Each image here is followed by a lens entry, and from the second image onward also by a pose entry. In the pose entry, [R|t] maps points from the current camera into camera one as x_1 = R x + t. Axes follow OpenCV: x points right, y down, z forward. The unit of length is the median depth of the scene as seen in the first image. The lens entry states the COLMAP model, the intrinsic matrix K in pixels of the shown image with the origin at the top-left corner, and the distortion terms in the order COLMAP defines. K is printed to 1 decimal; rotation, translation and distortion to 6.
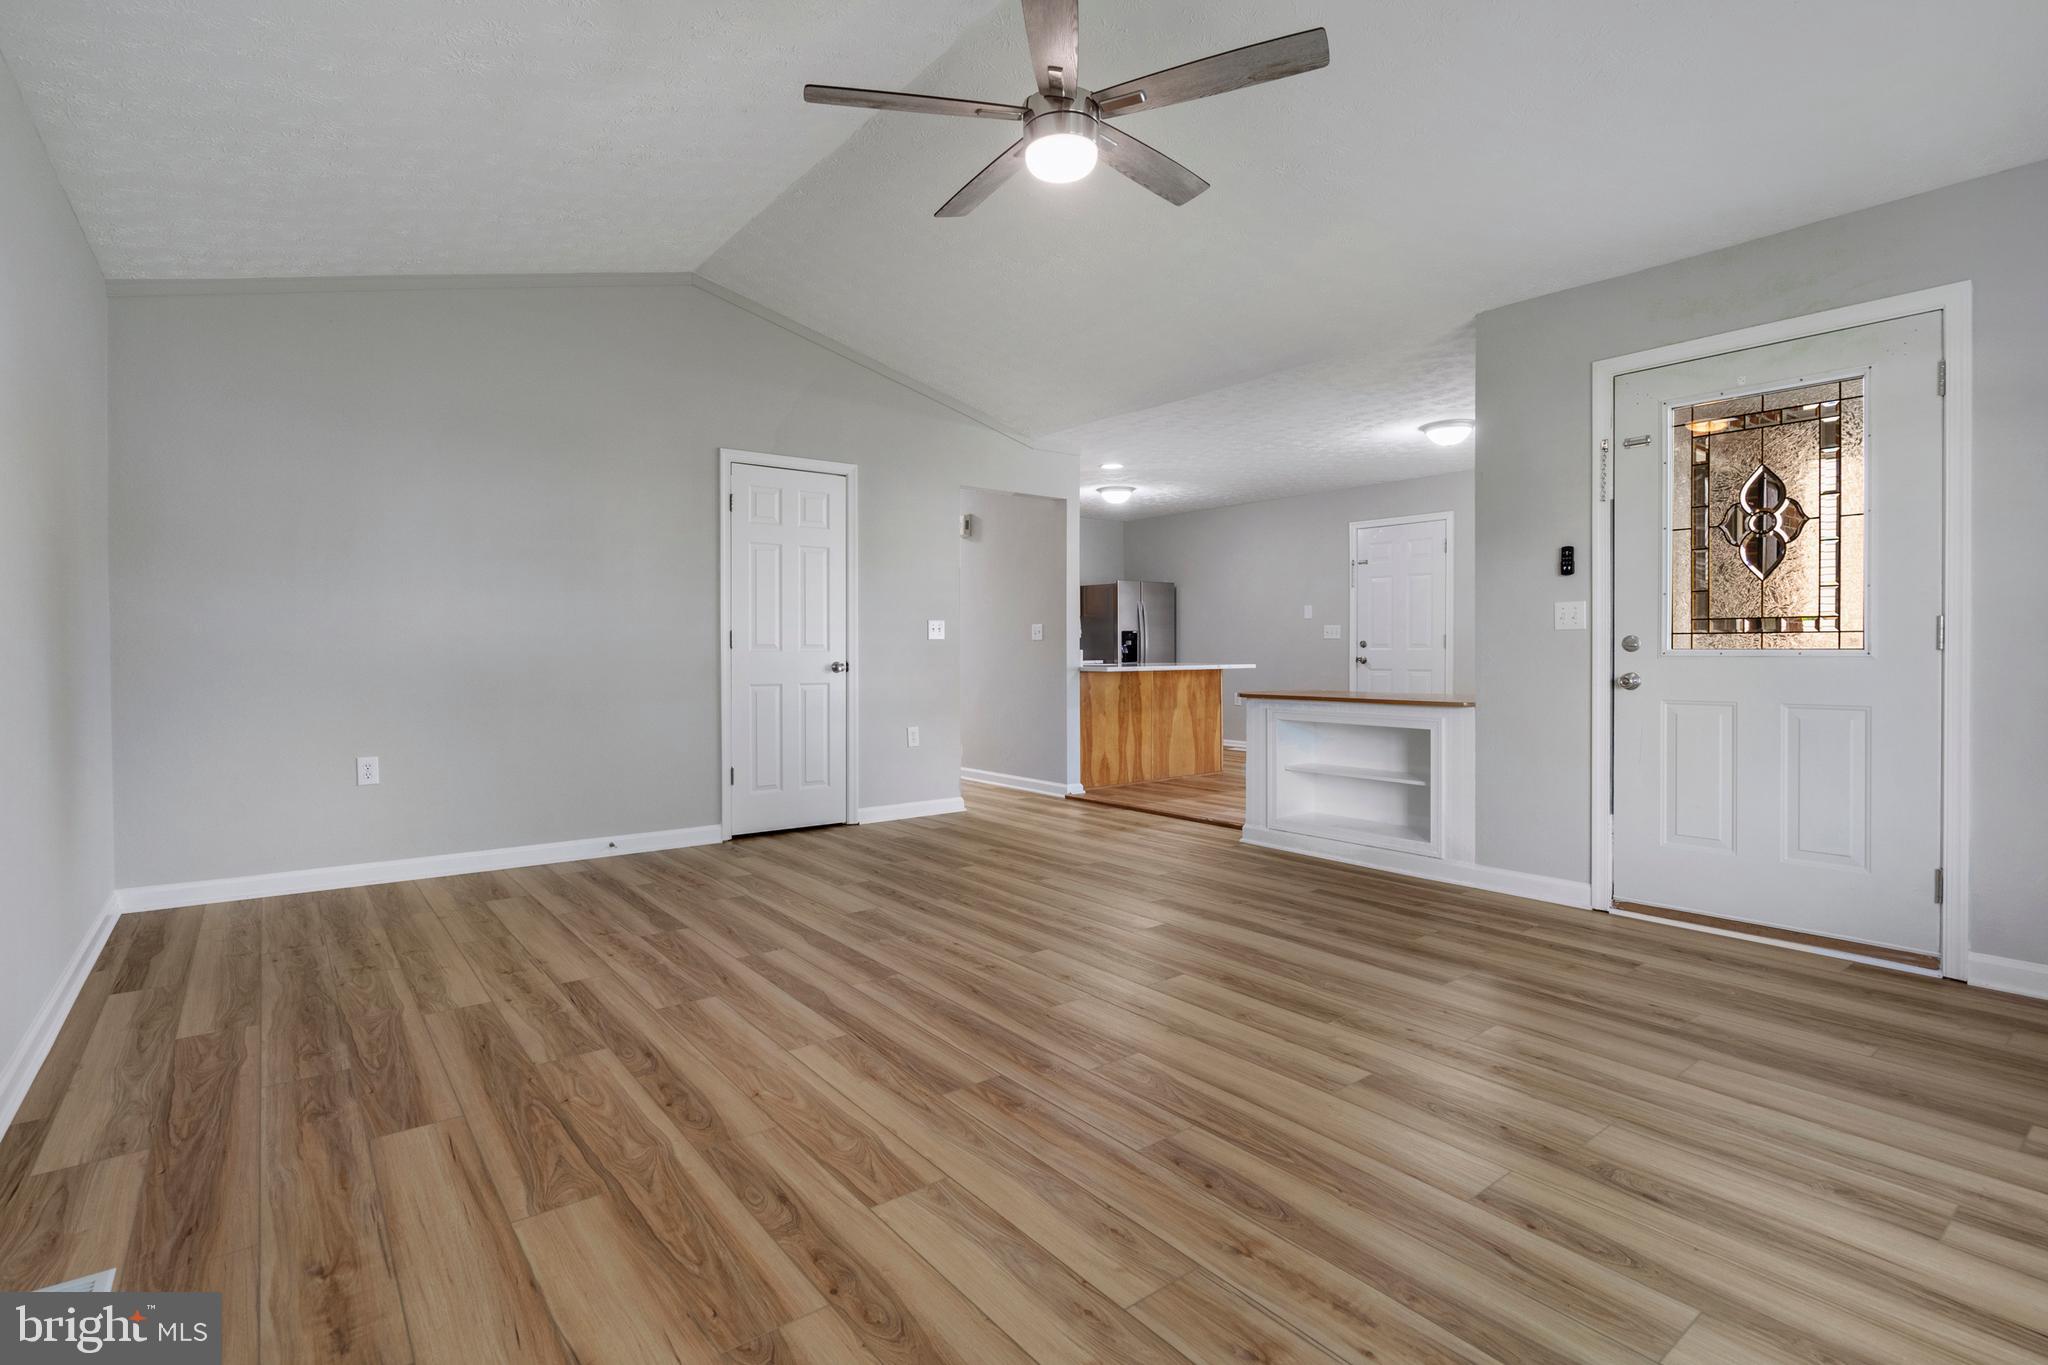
lens RADIAL K [[957.4, 0, 1024.0], [0, 957.4, 682.5], [0, 0, 1]] dist [-0.000484, 0.000097]
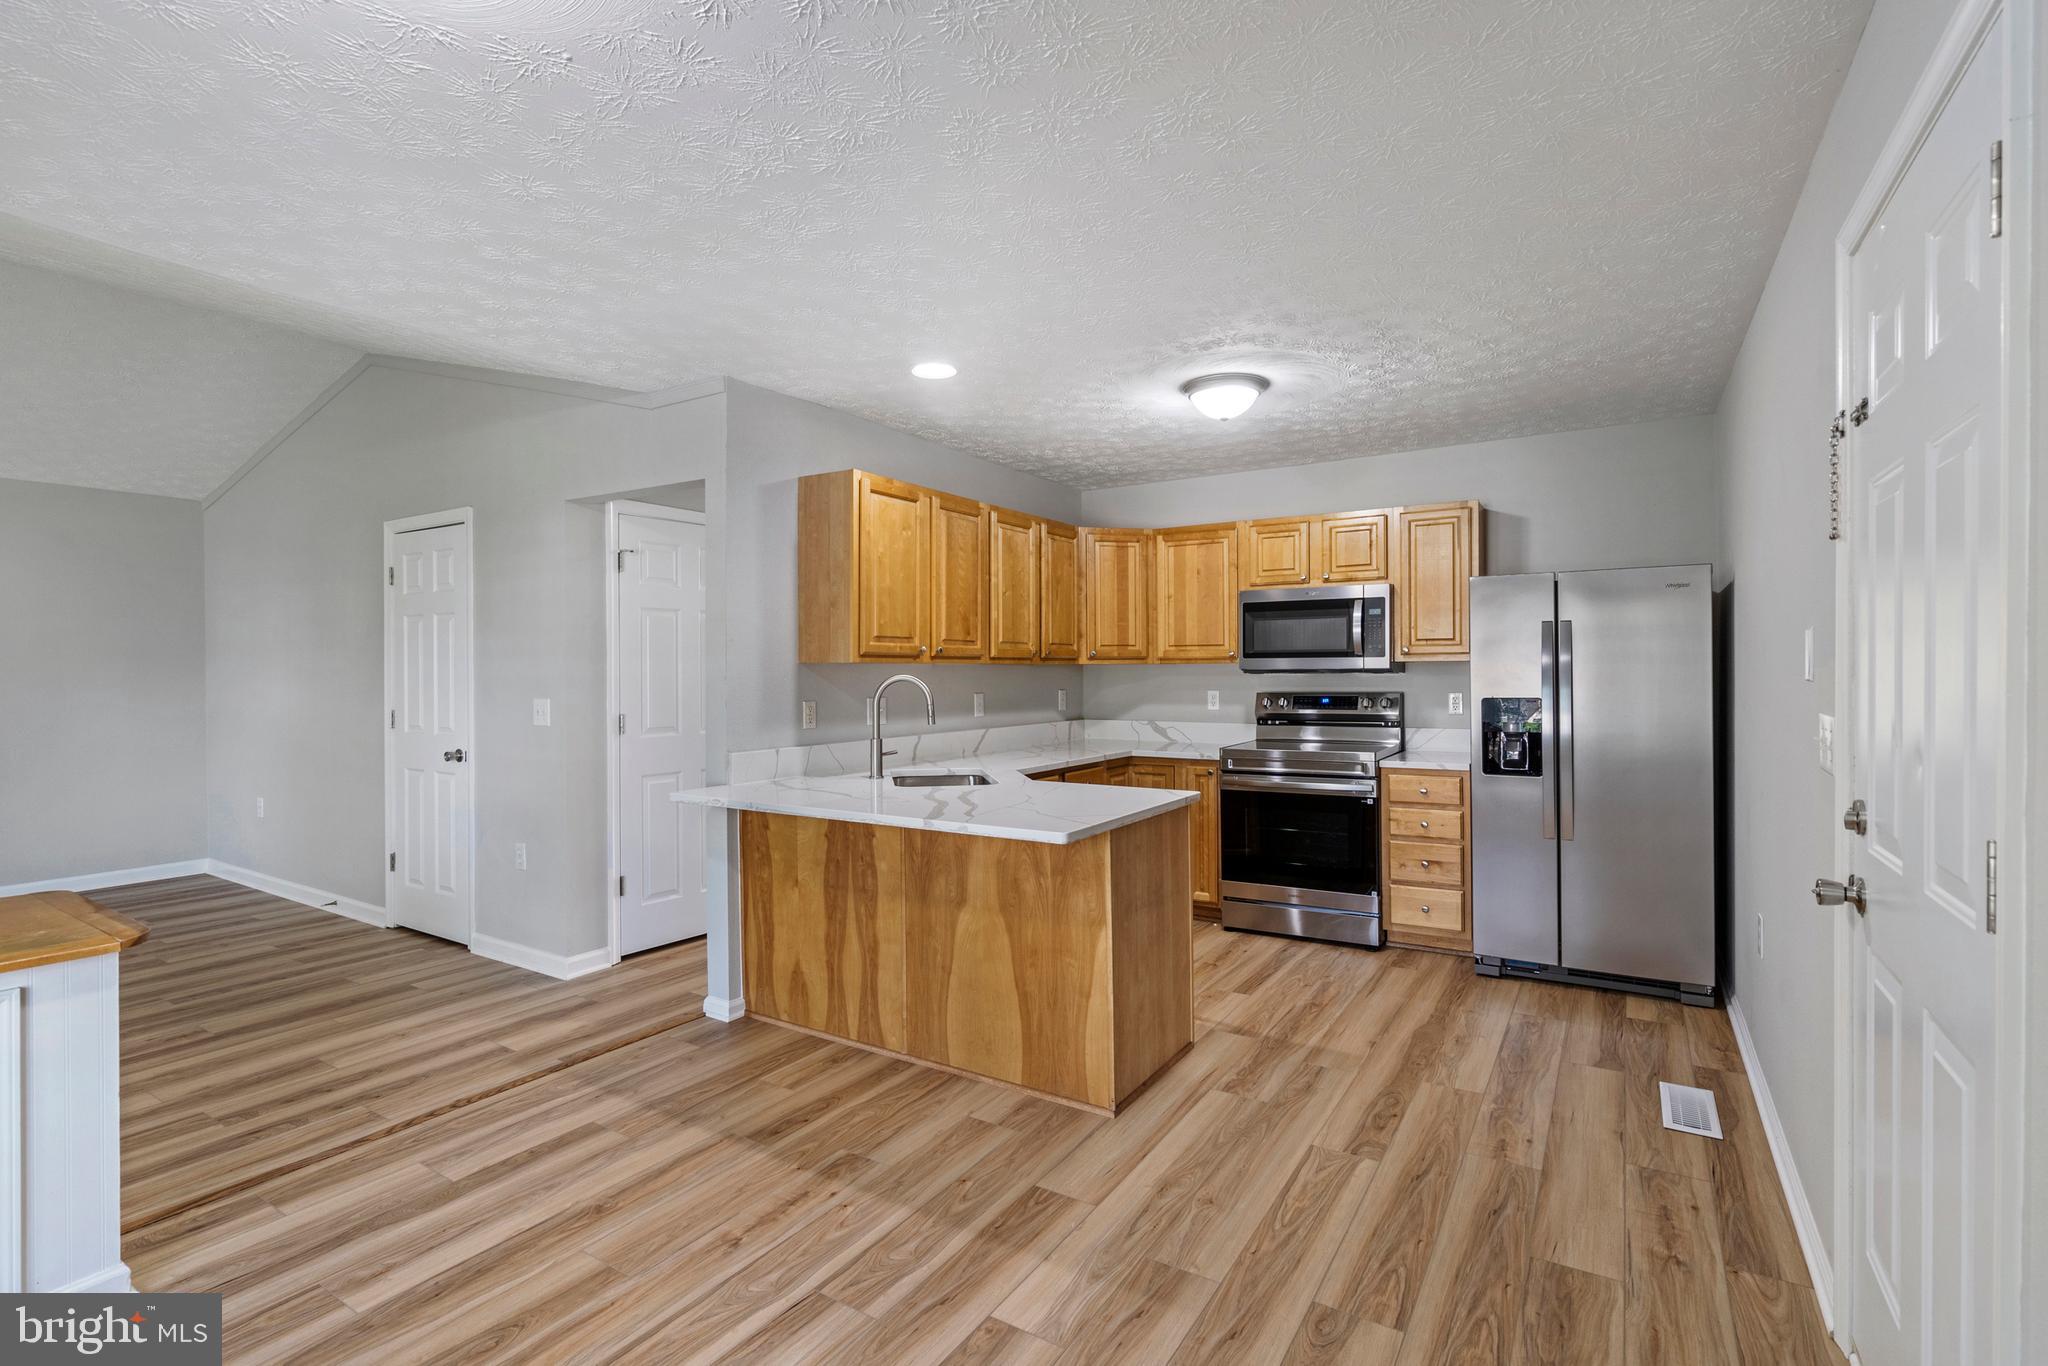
lens RADIAL K [[965.4, 0, 1037.4], [0, 965.4, 677.2], [0, 0, 1]] dist [-0.001950, -0.000182]
pose [[0.341104, 0.012033, -0.939948, 0.579481], [-0.031537, 0.999502, 0.001351, -0.076565], [0.939496, 0.029182, 0.341314, 0.899703]]
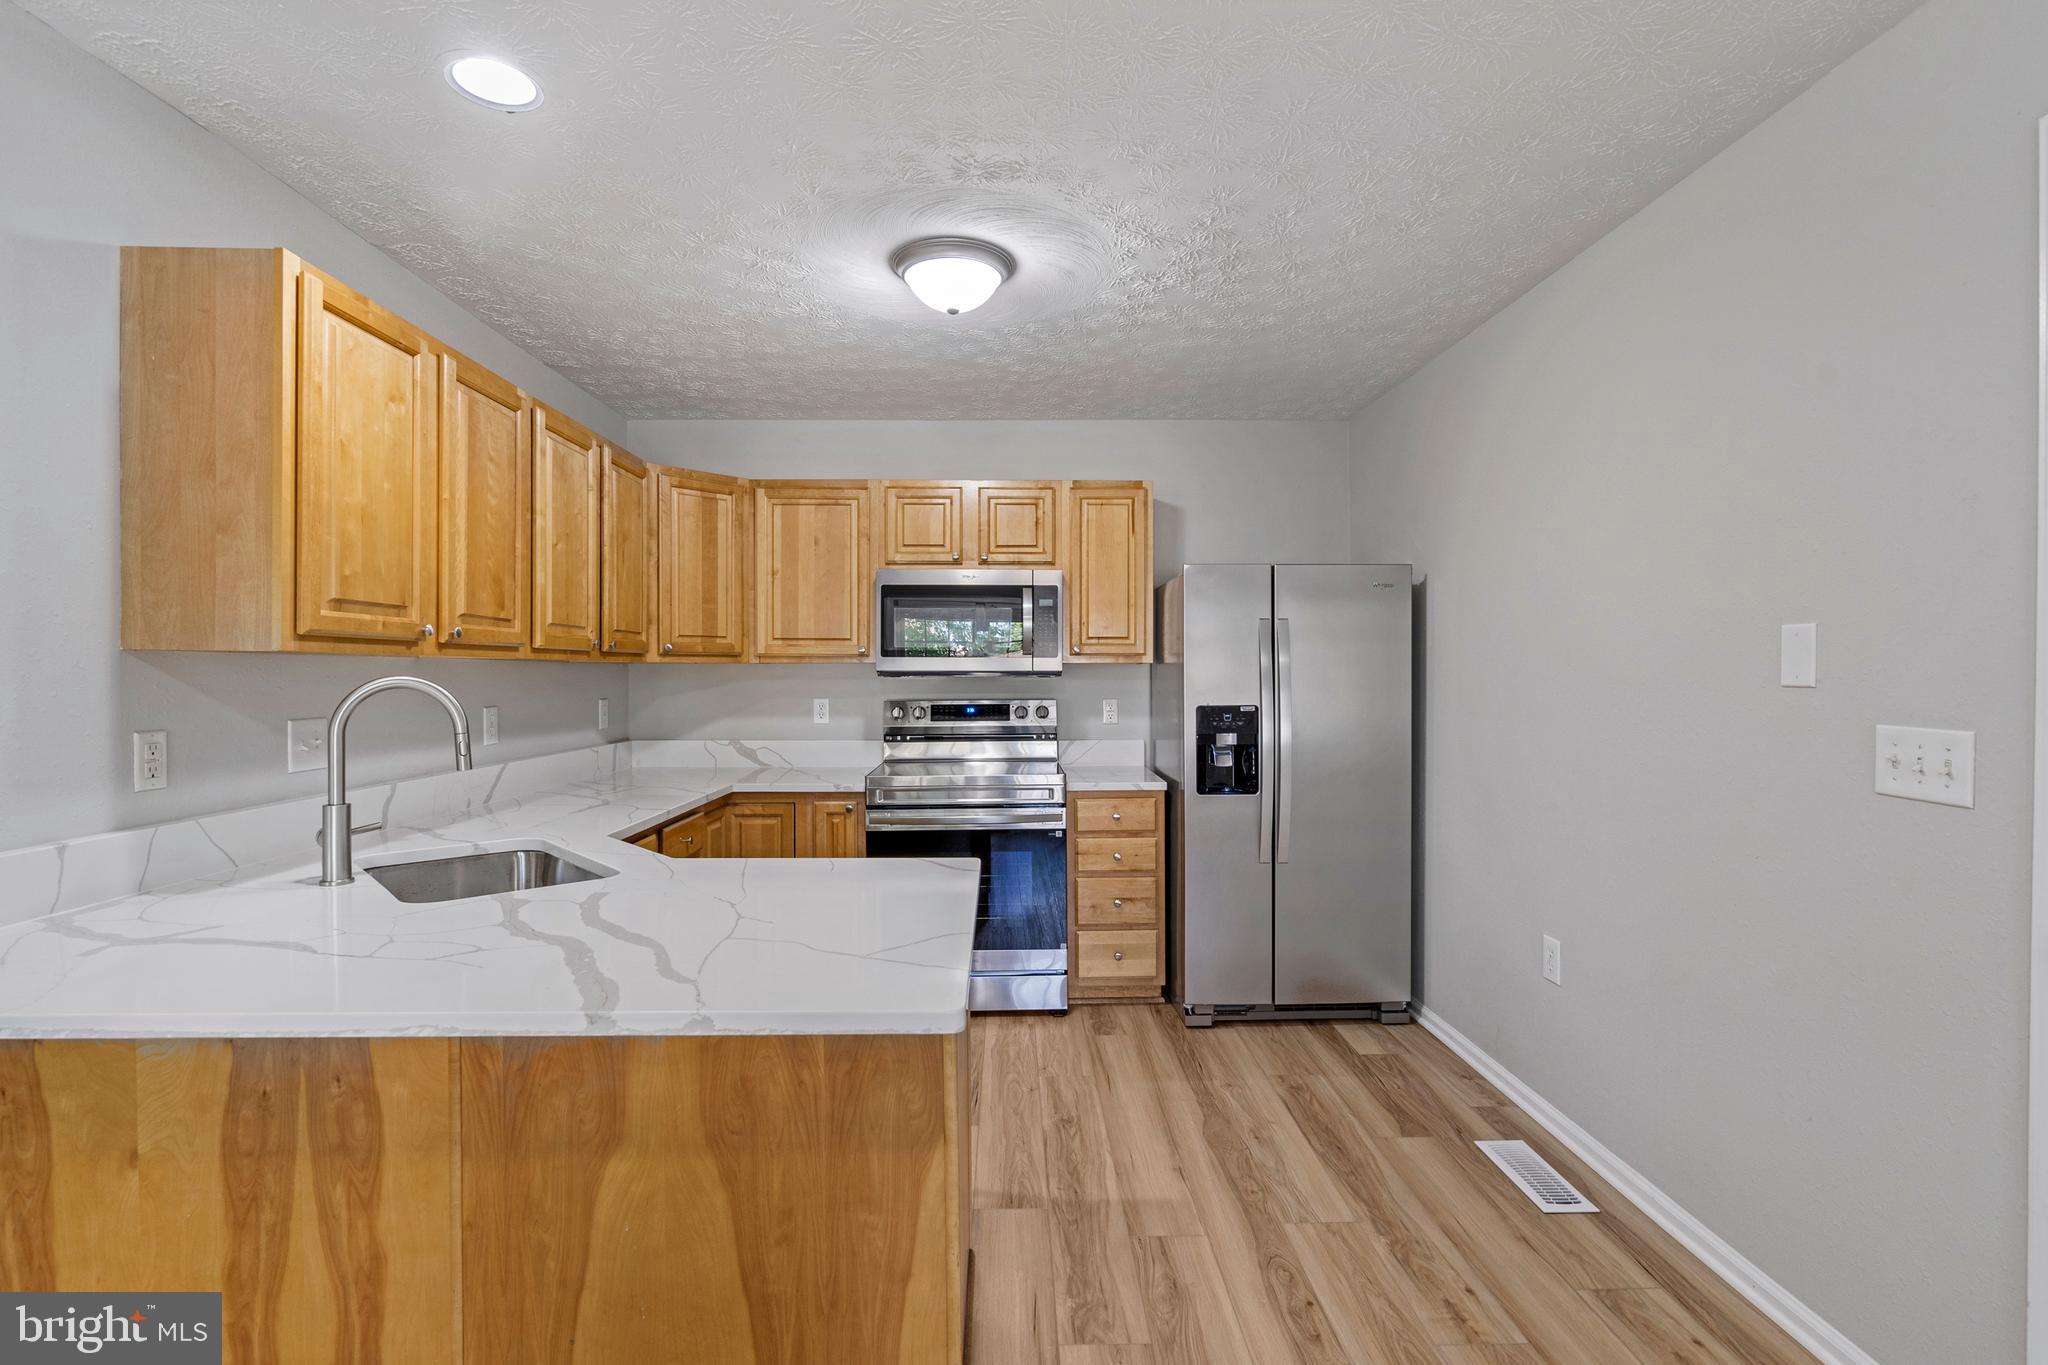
lens RADIAL K [[951.5, 0, 1031.7], [0, 951.5, 679.7], [0, 0, 1]] dist [-0.000740, 0.000179]
pose [[0.797023, 0.010920, -0.603850, 0.357111], [-0.027409, 0.999460, -0.018102, -0.073878], [0.603327, 0.030978, 0.796892, 0.904820]]
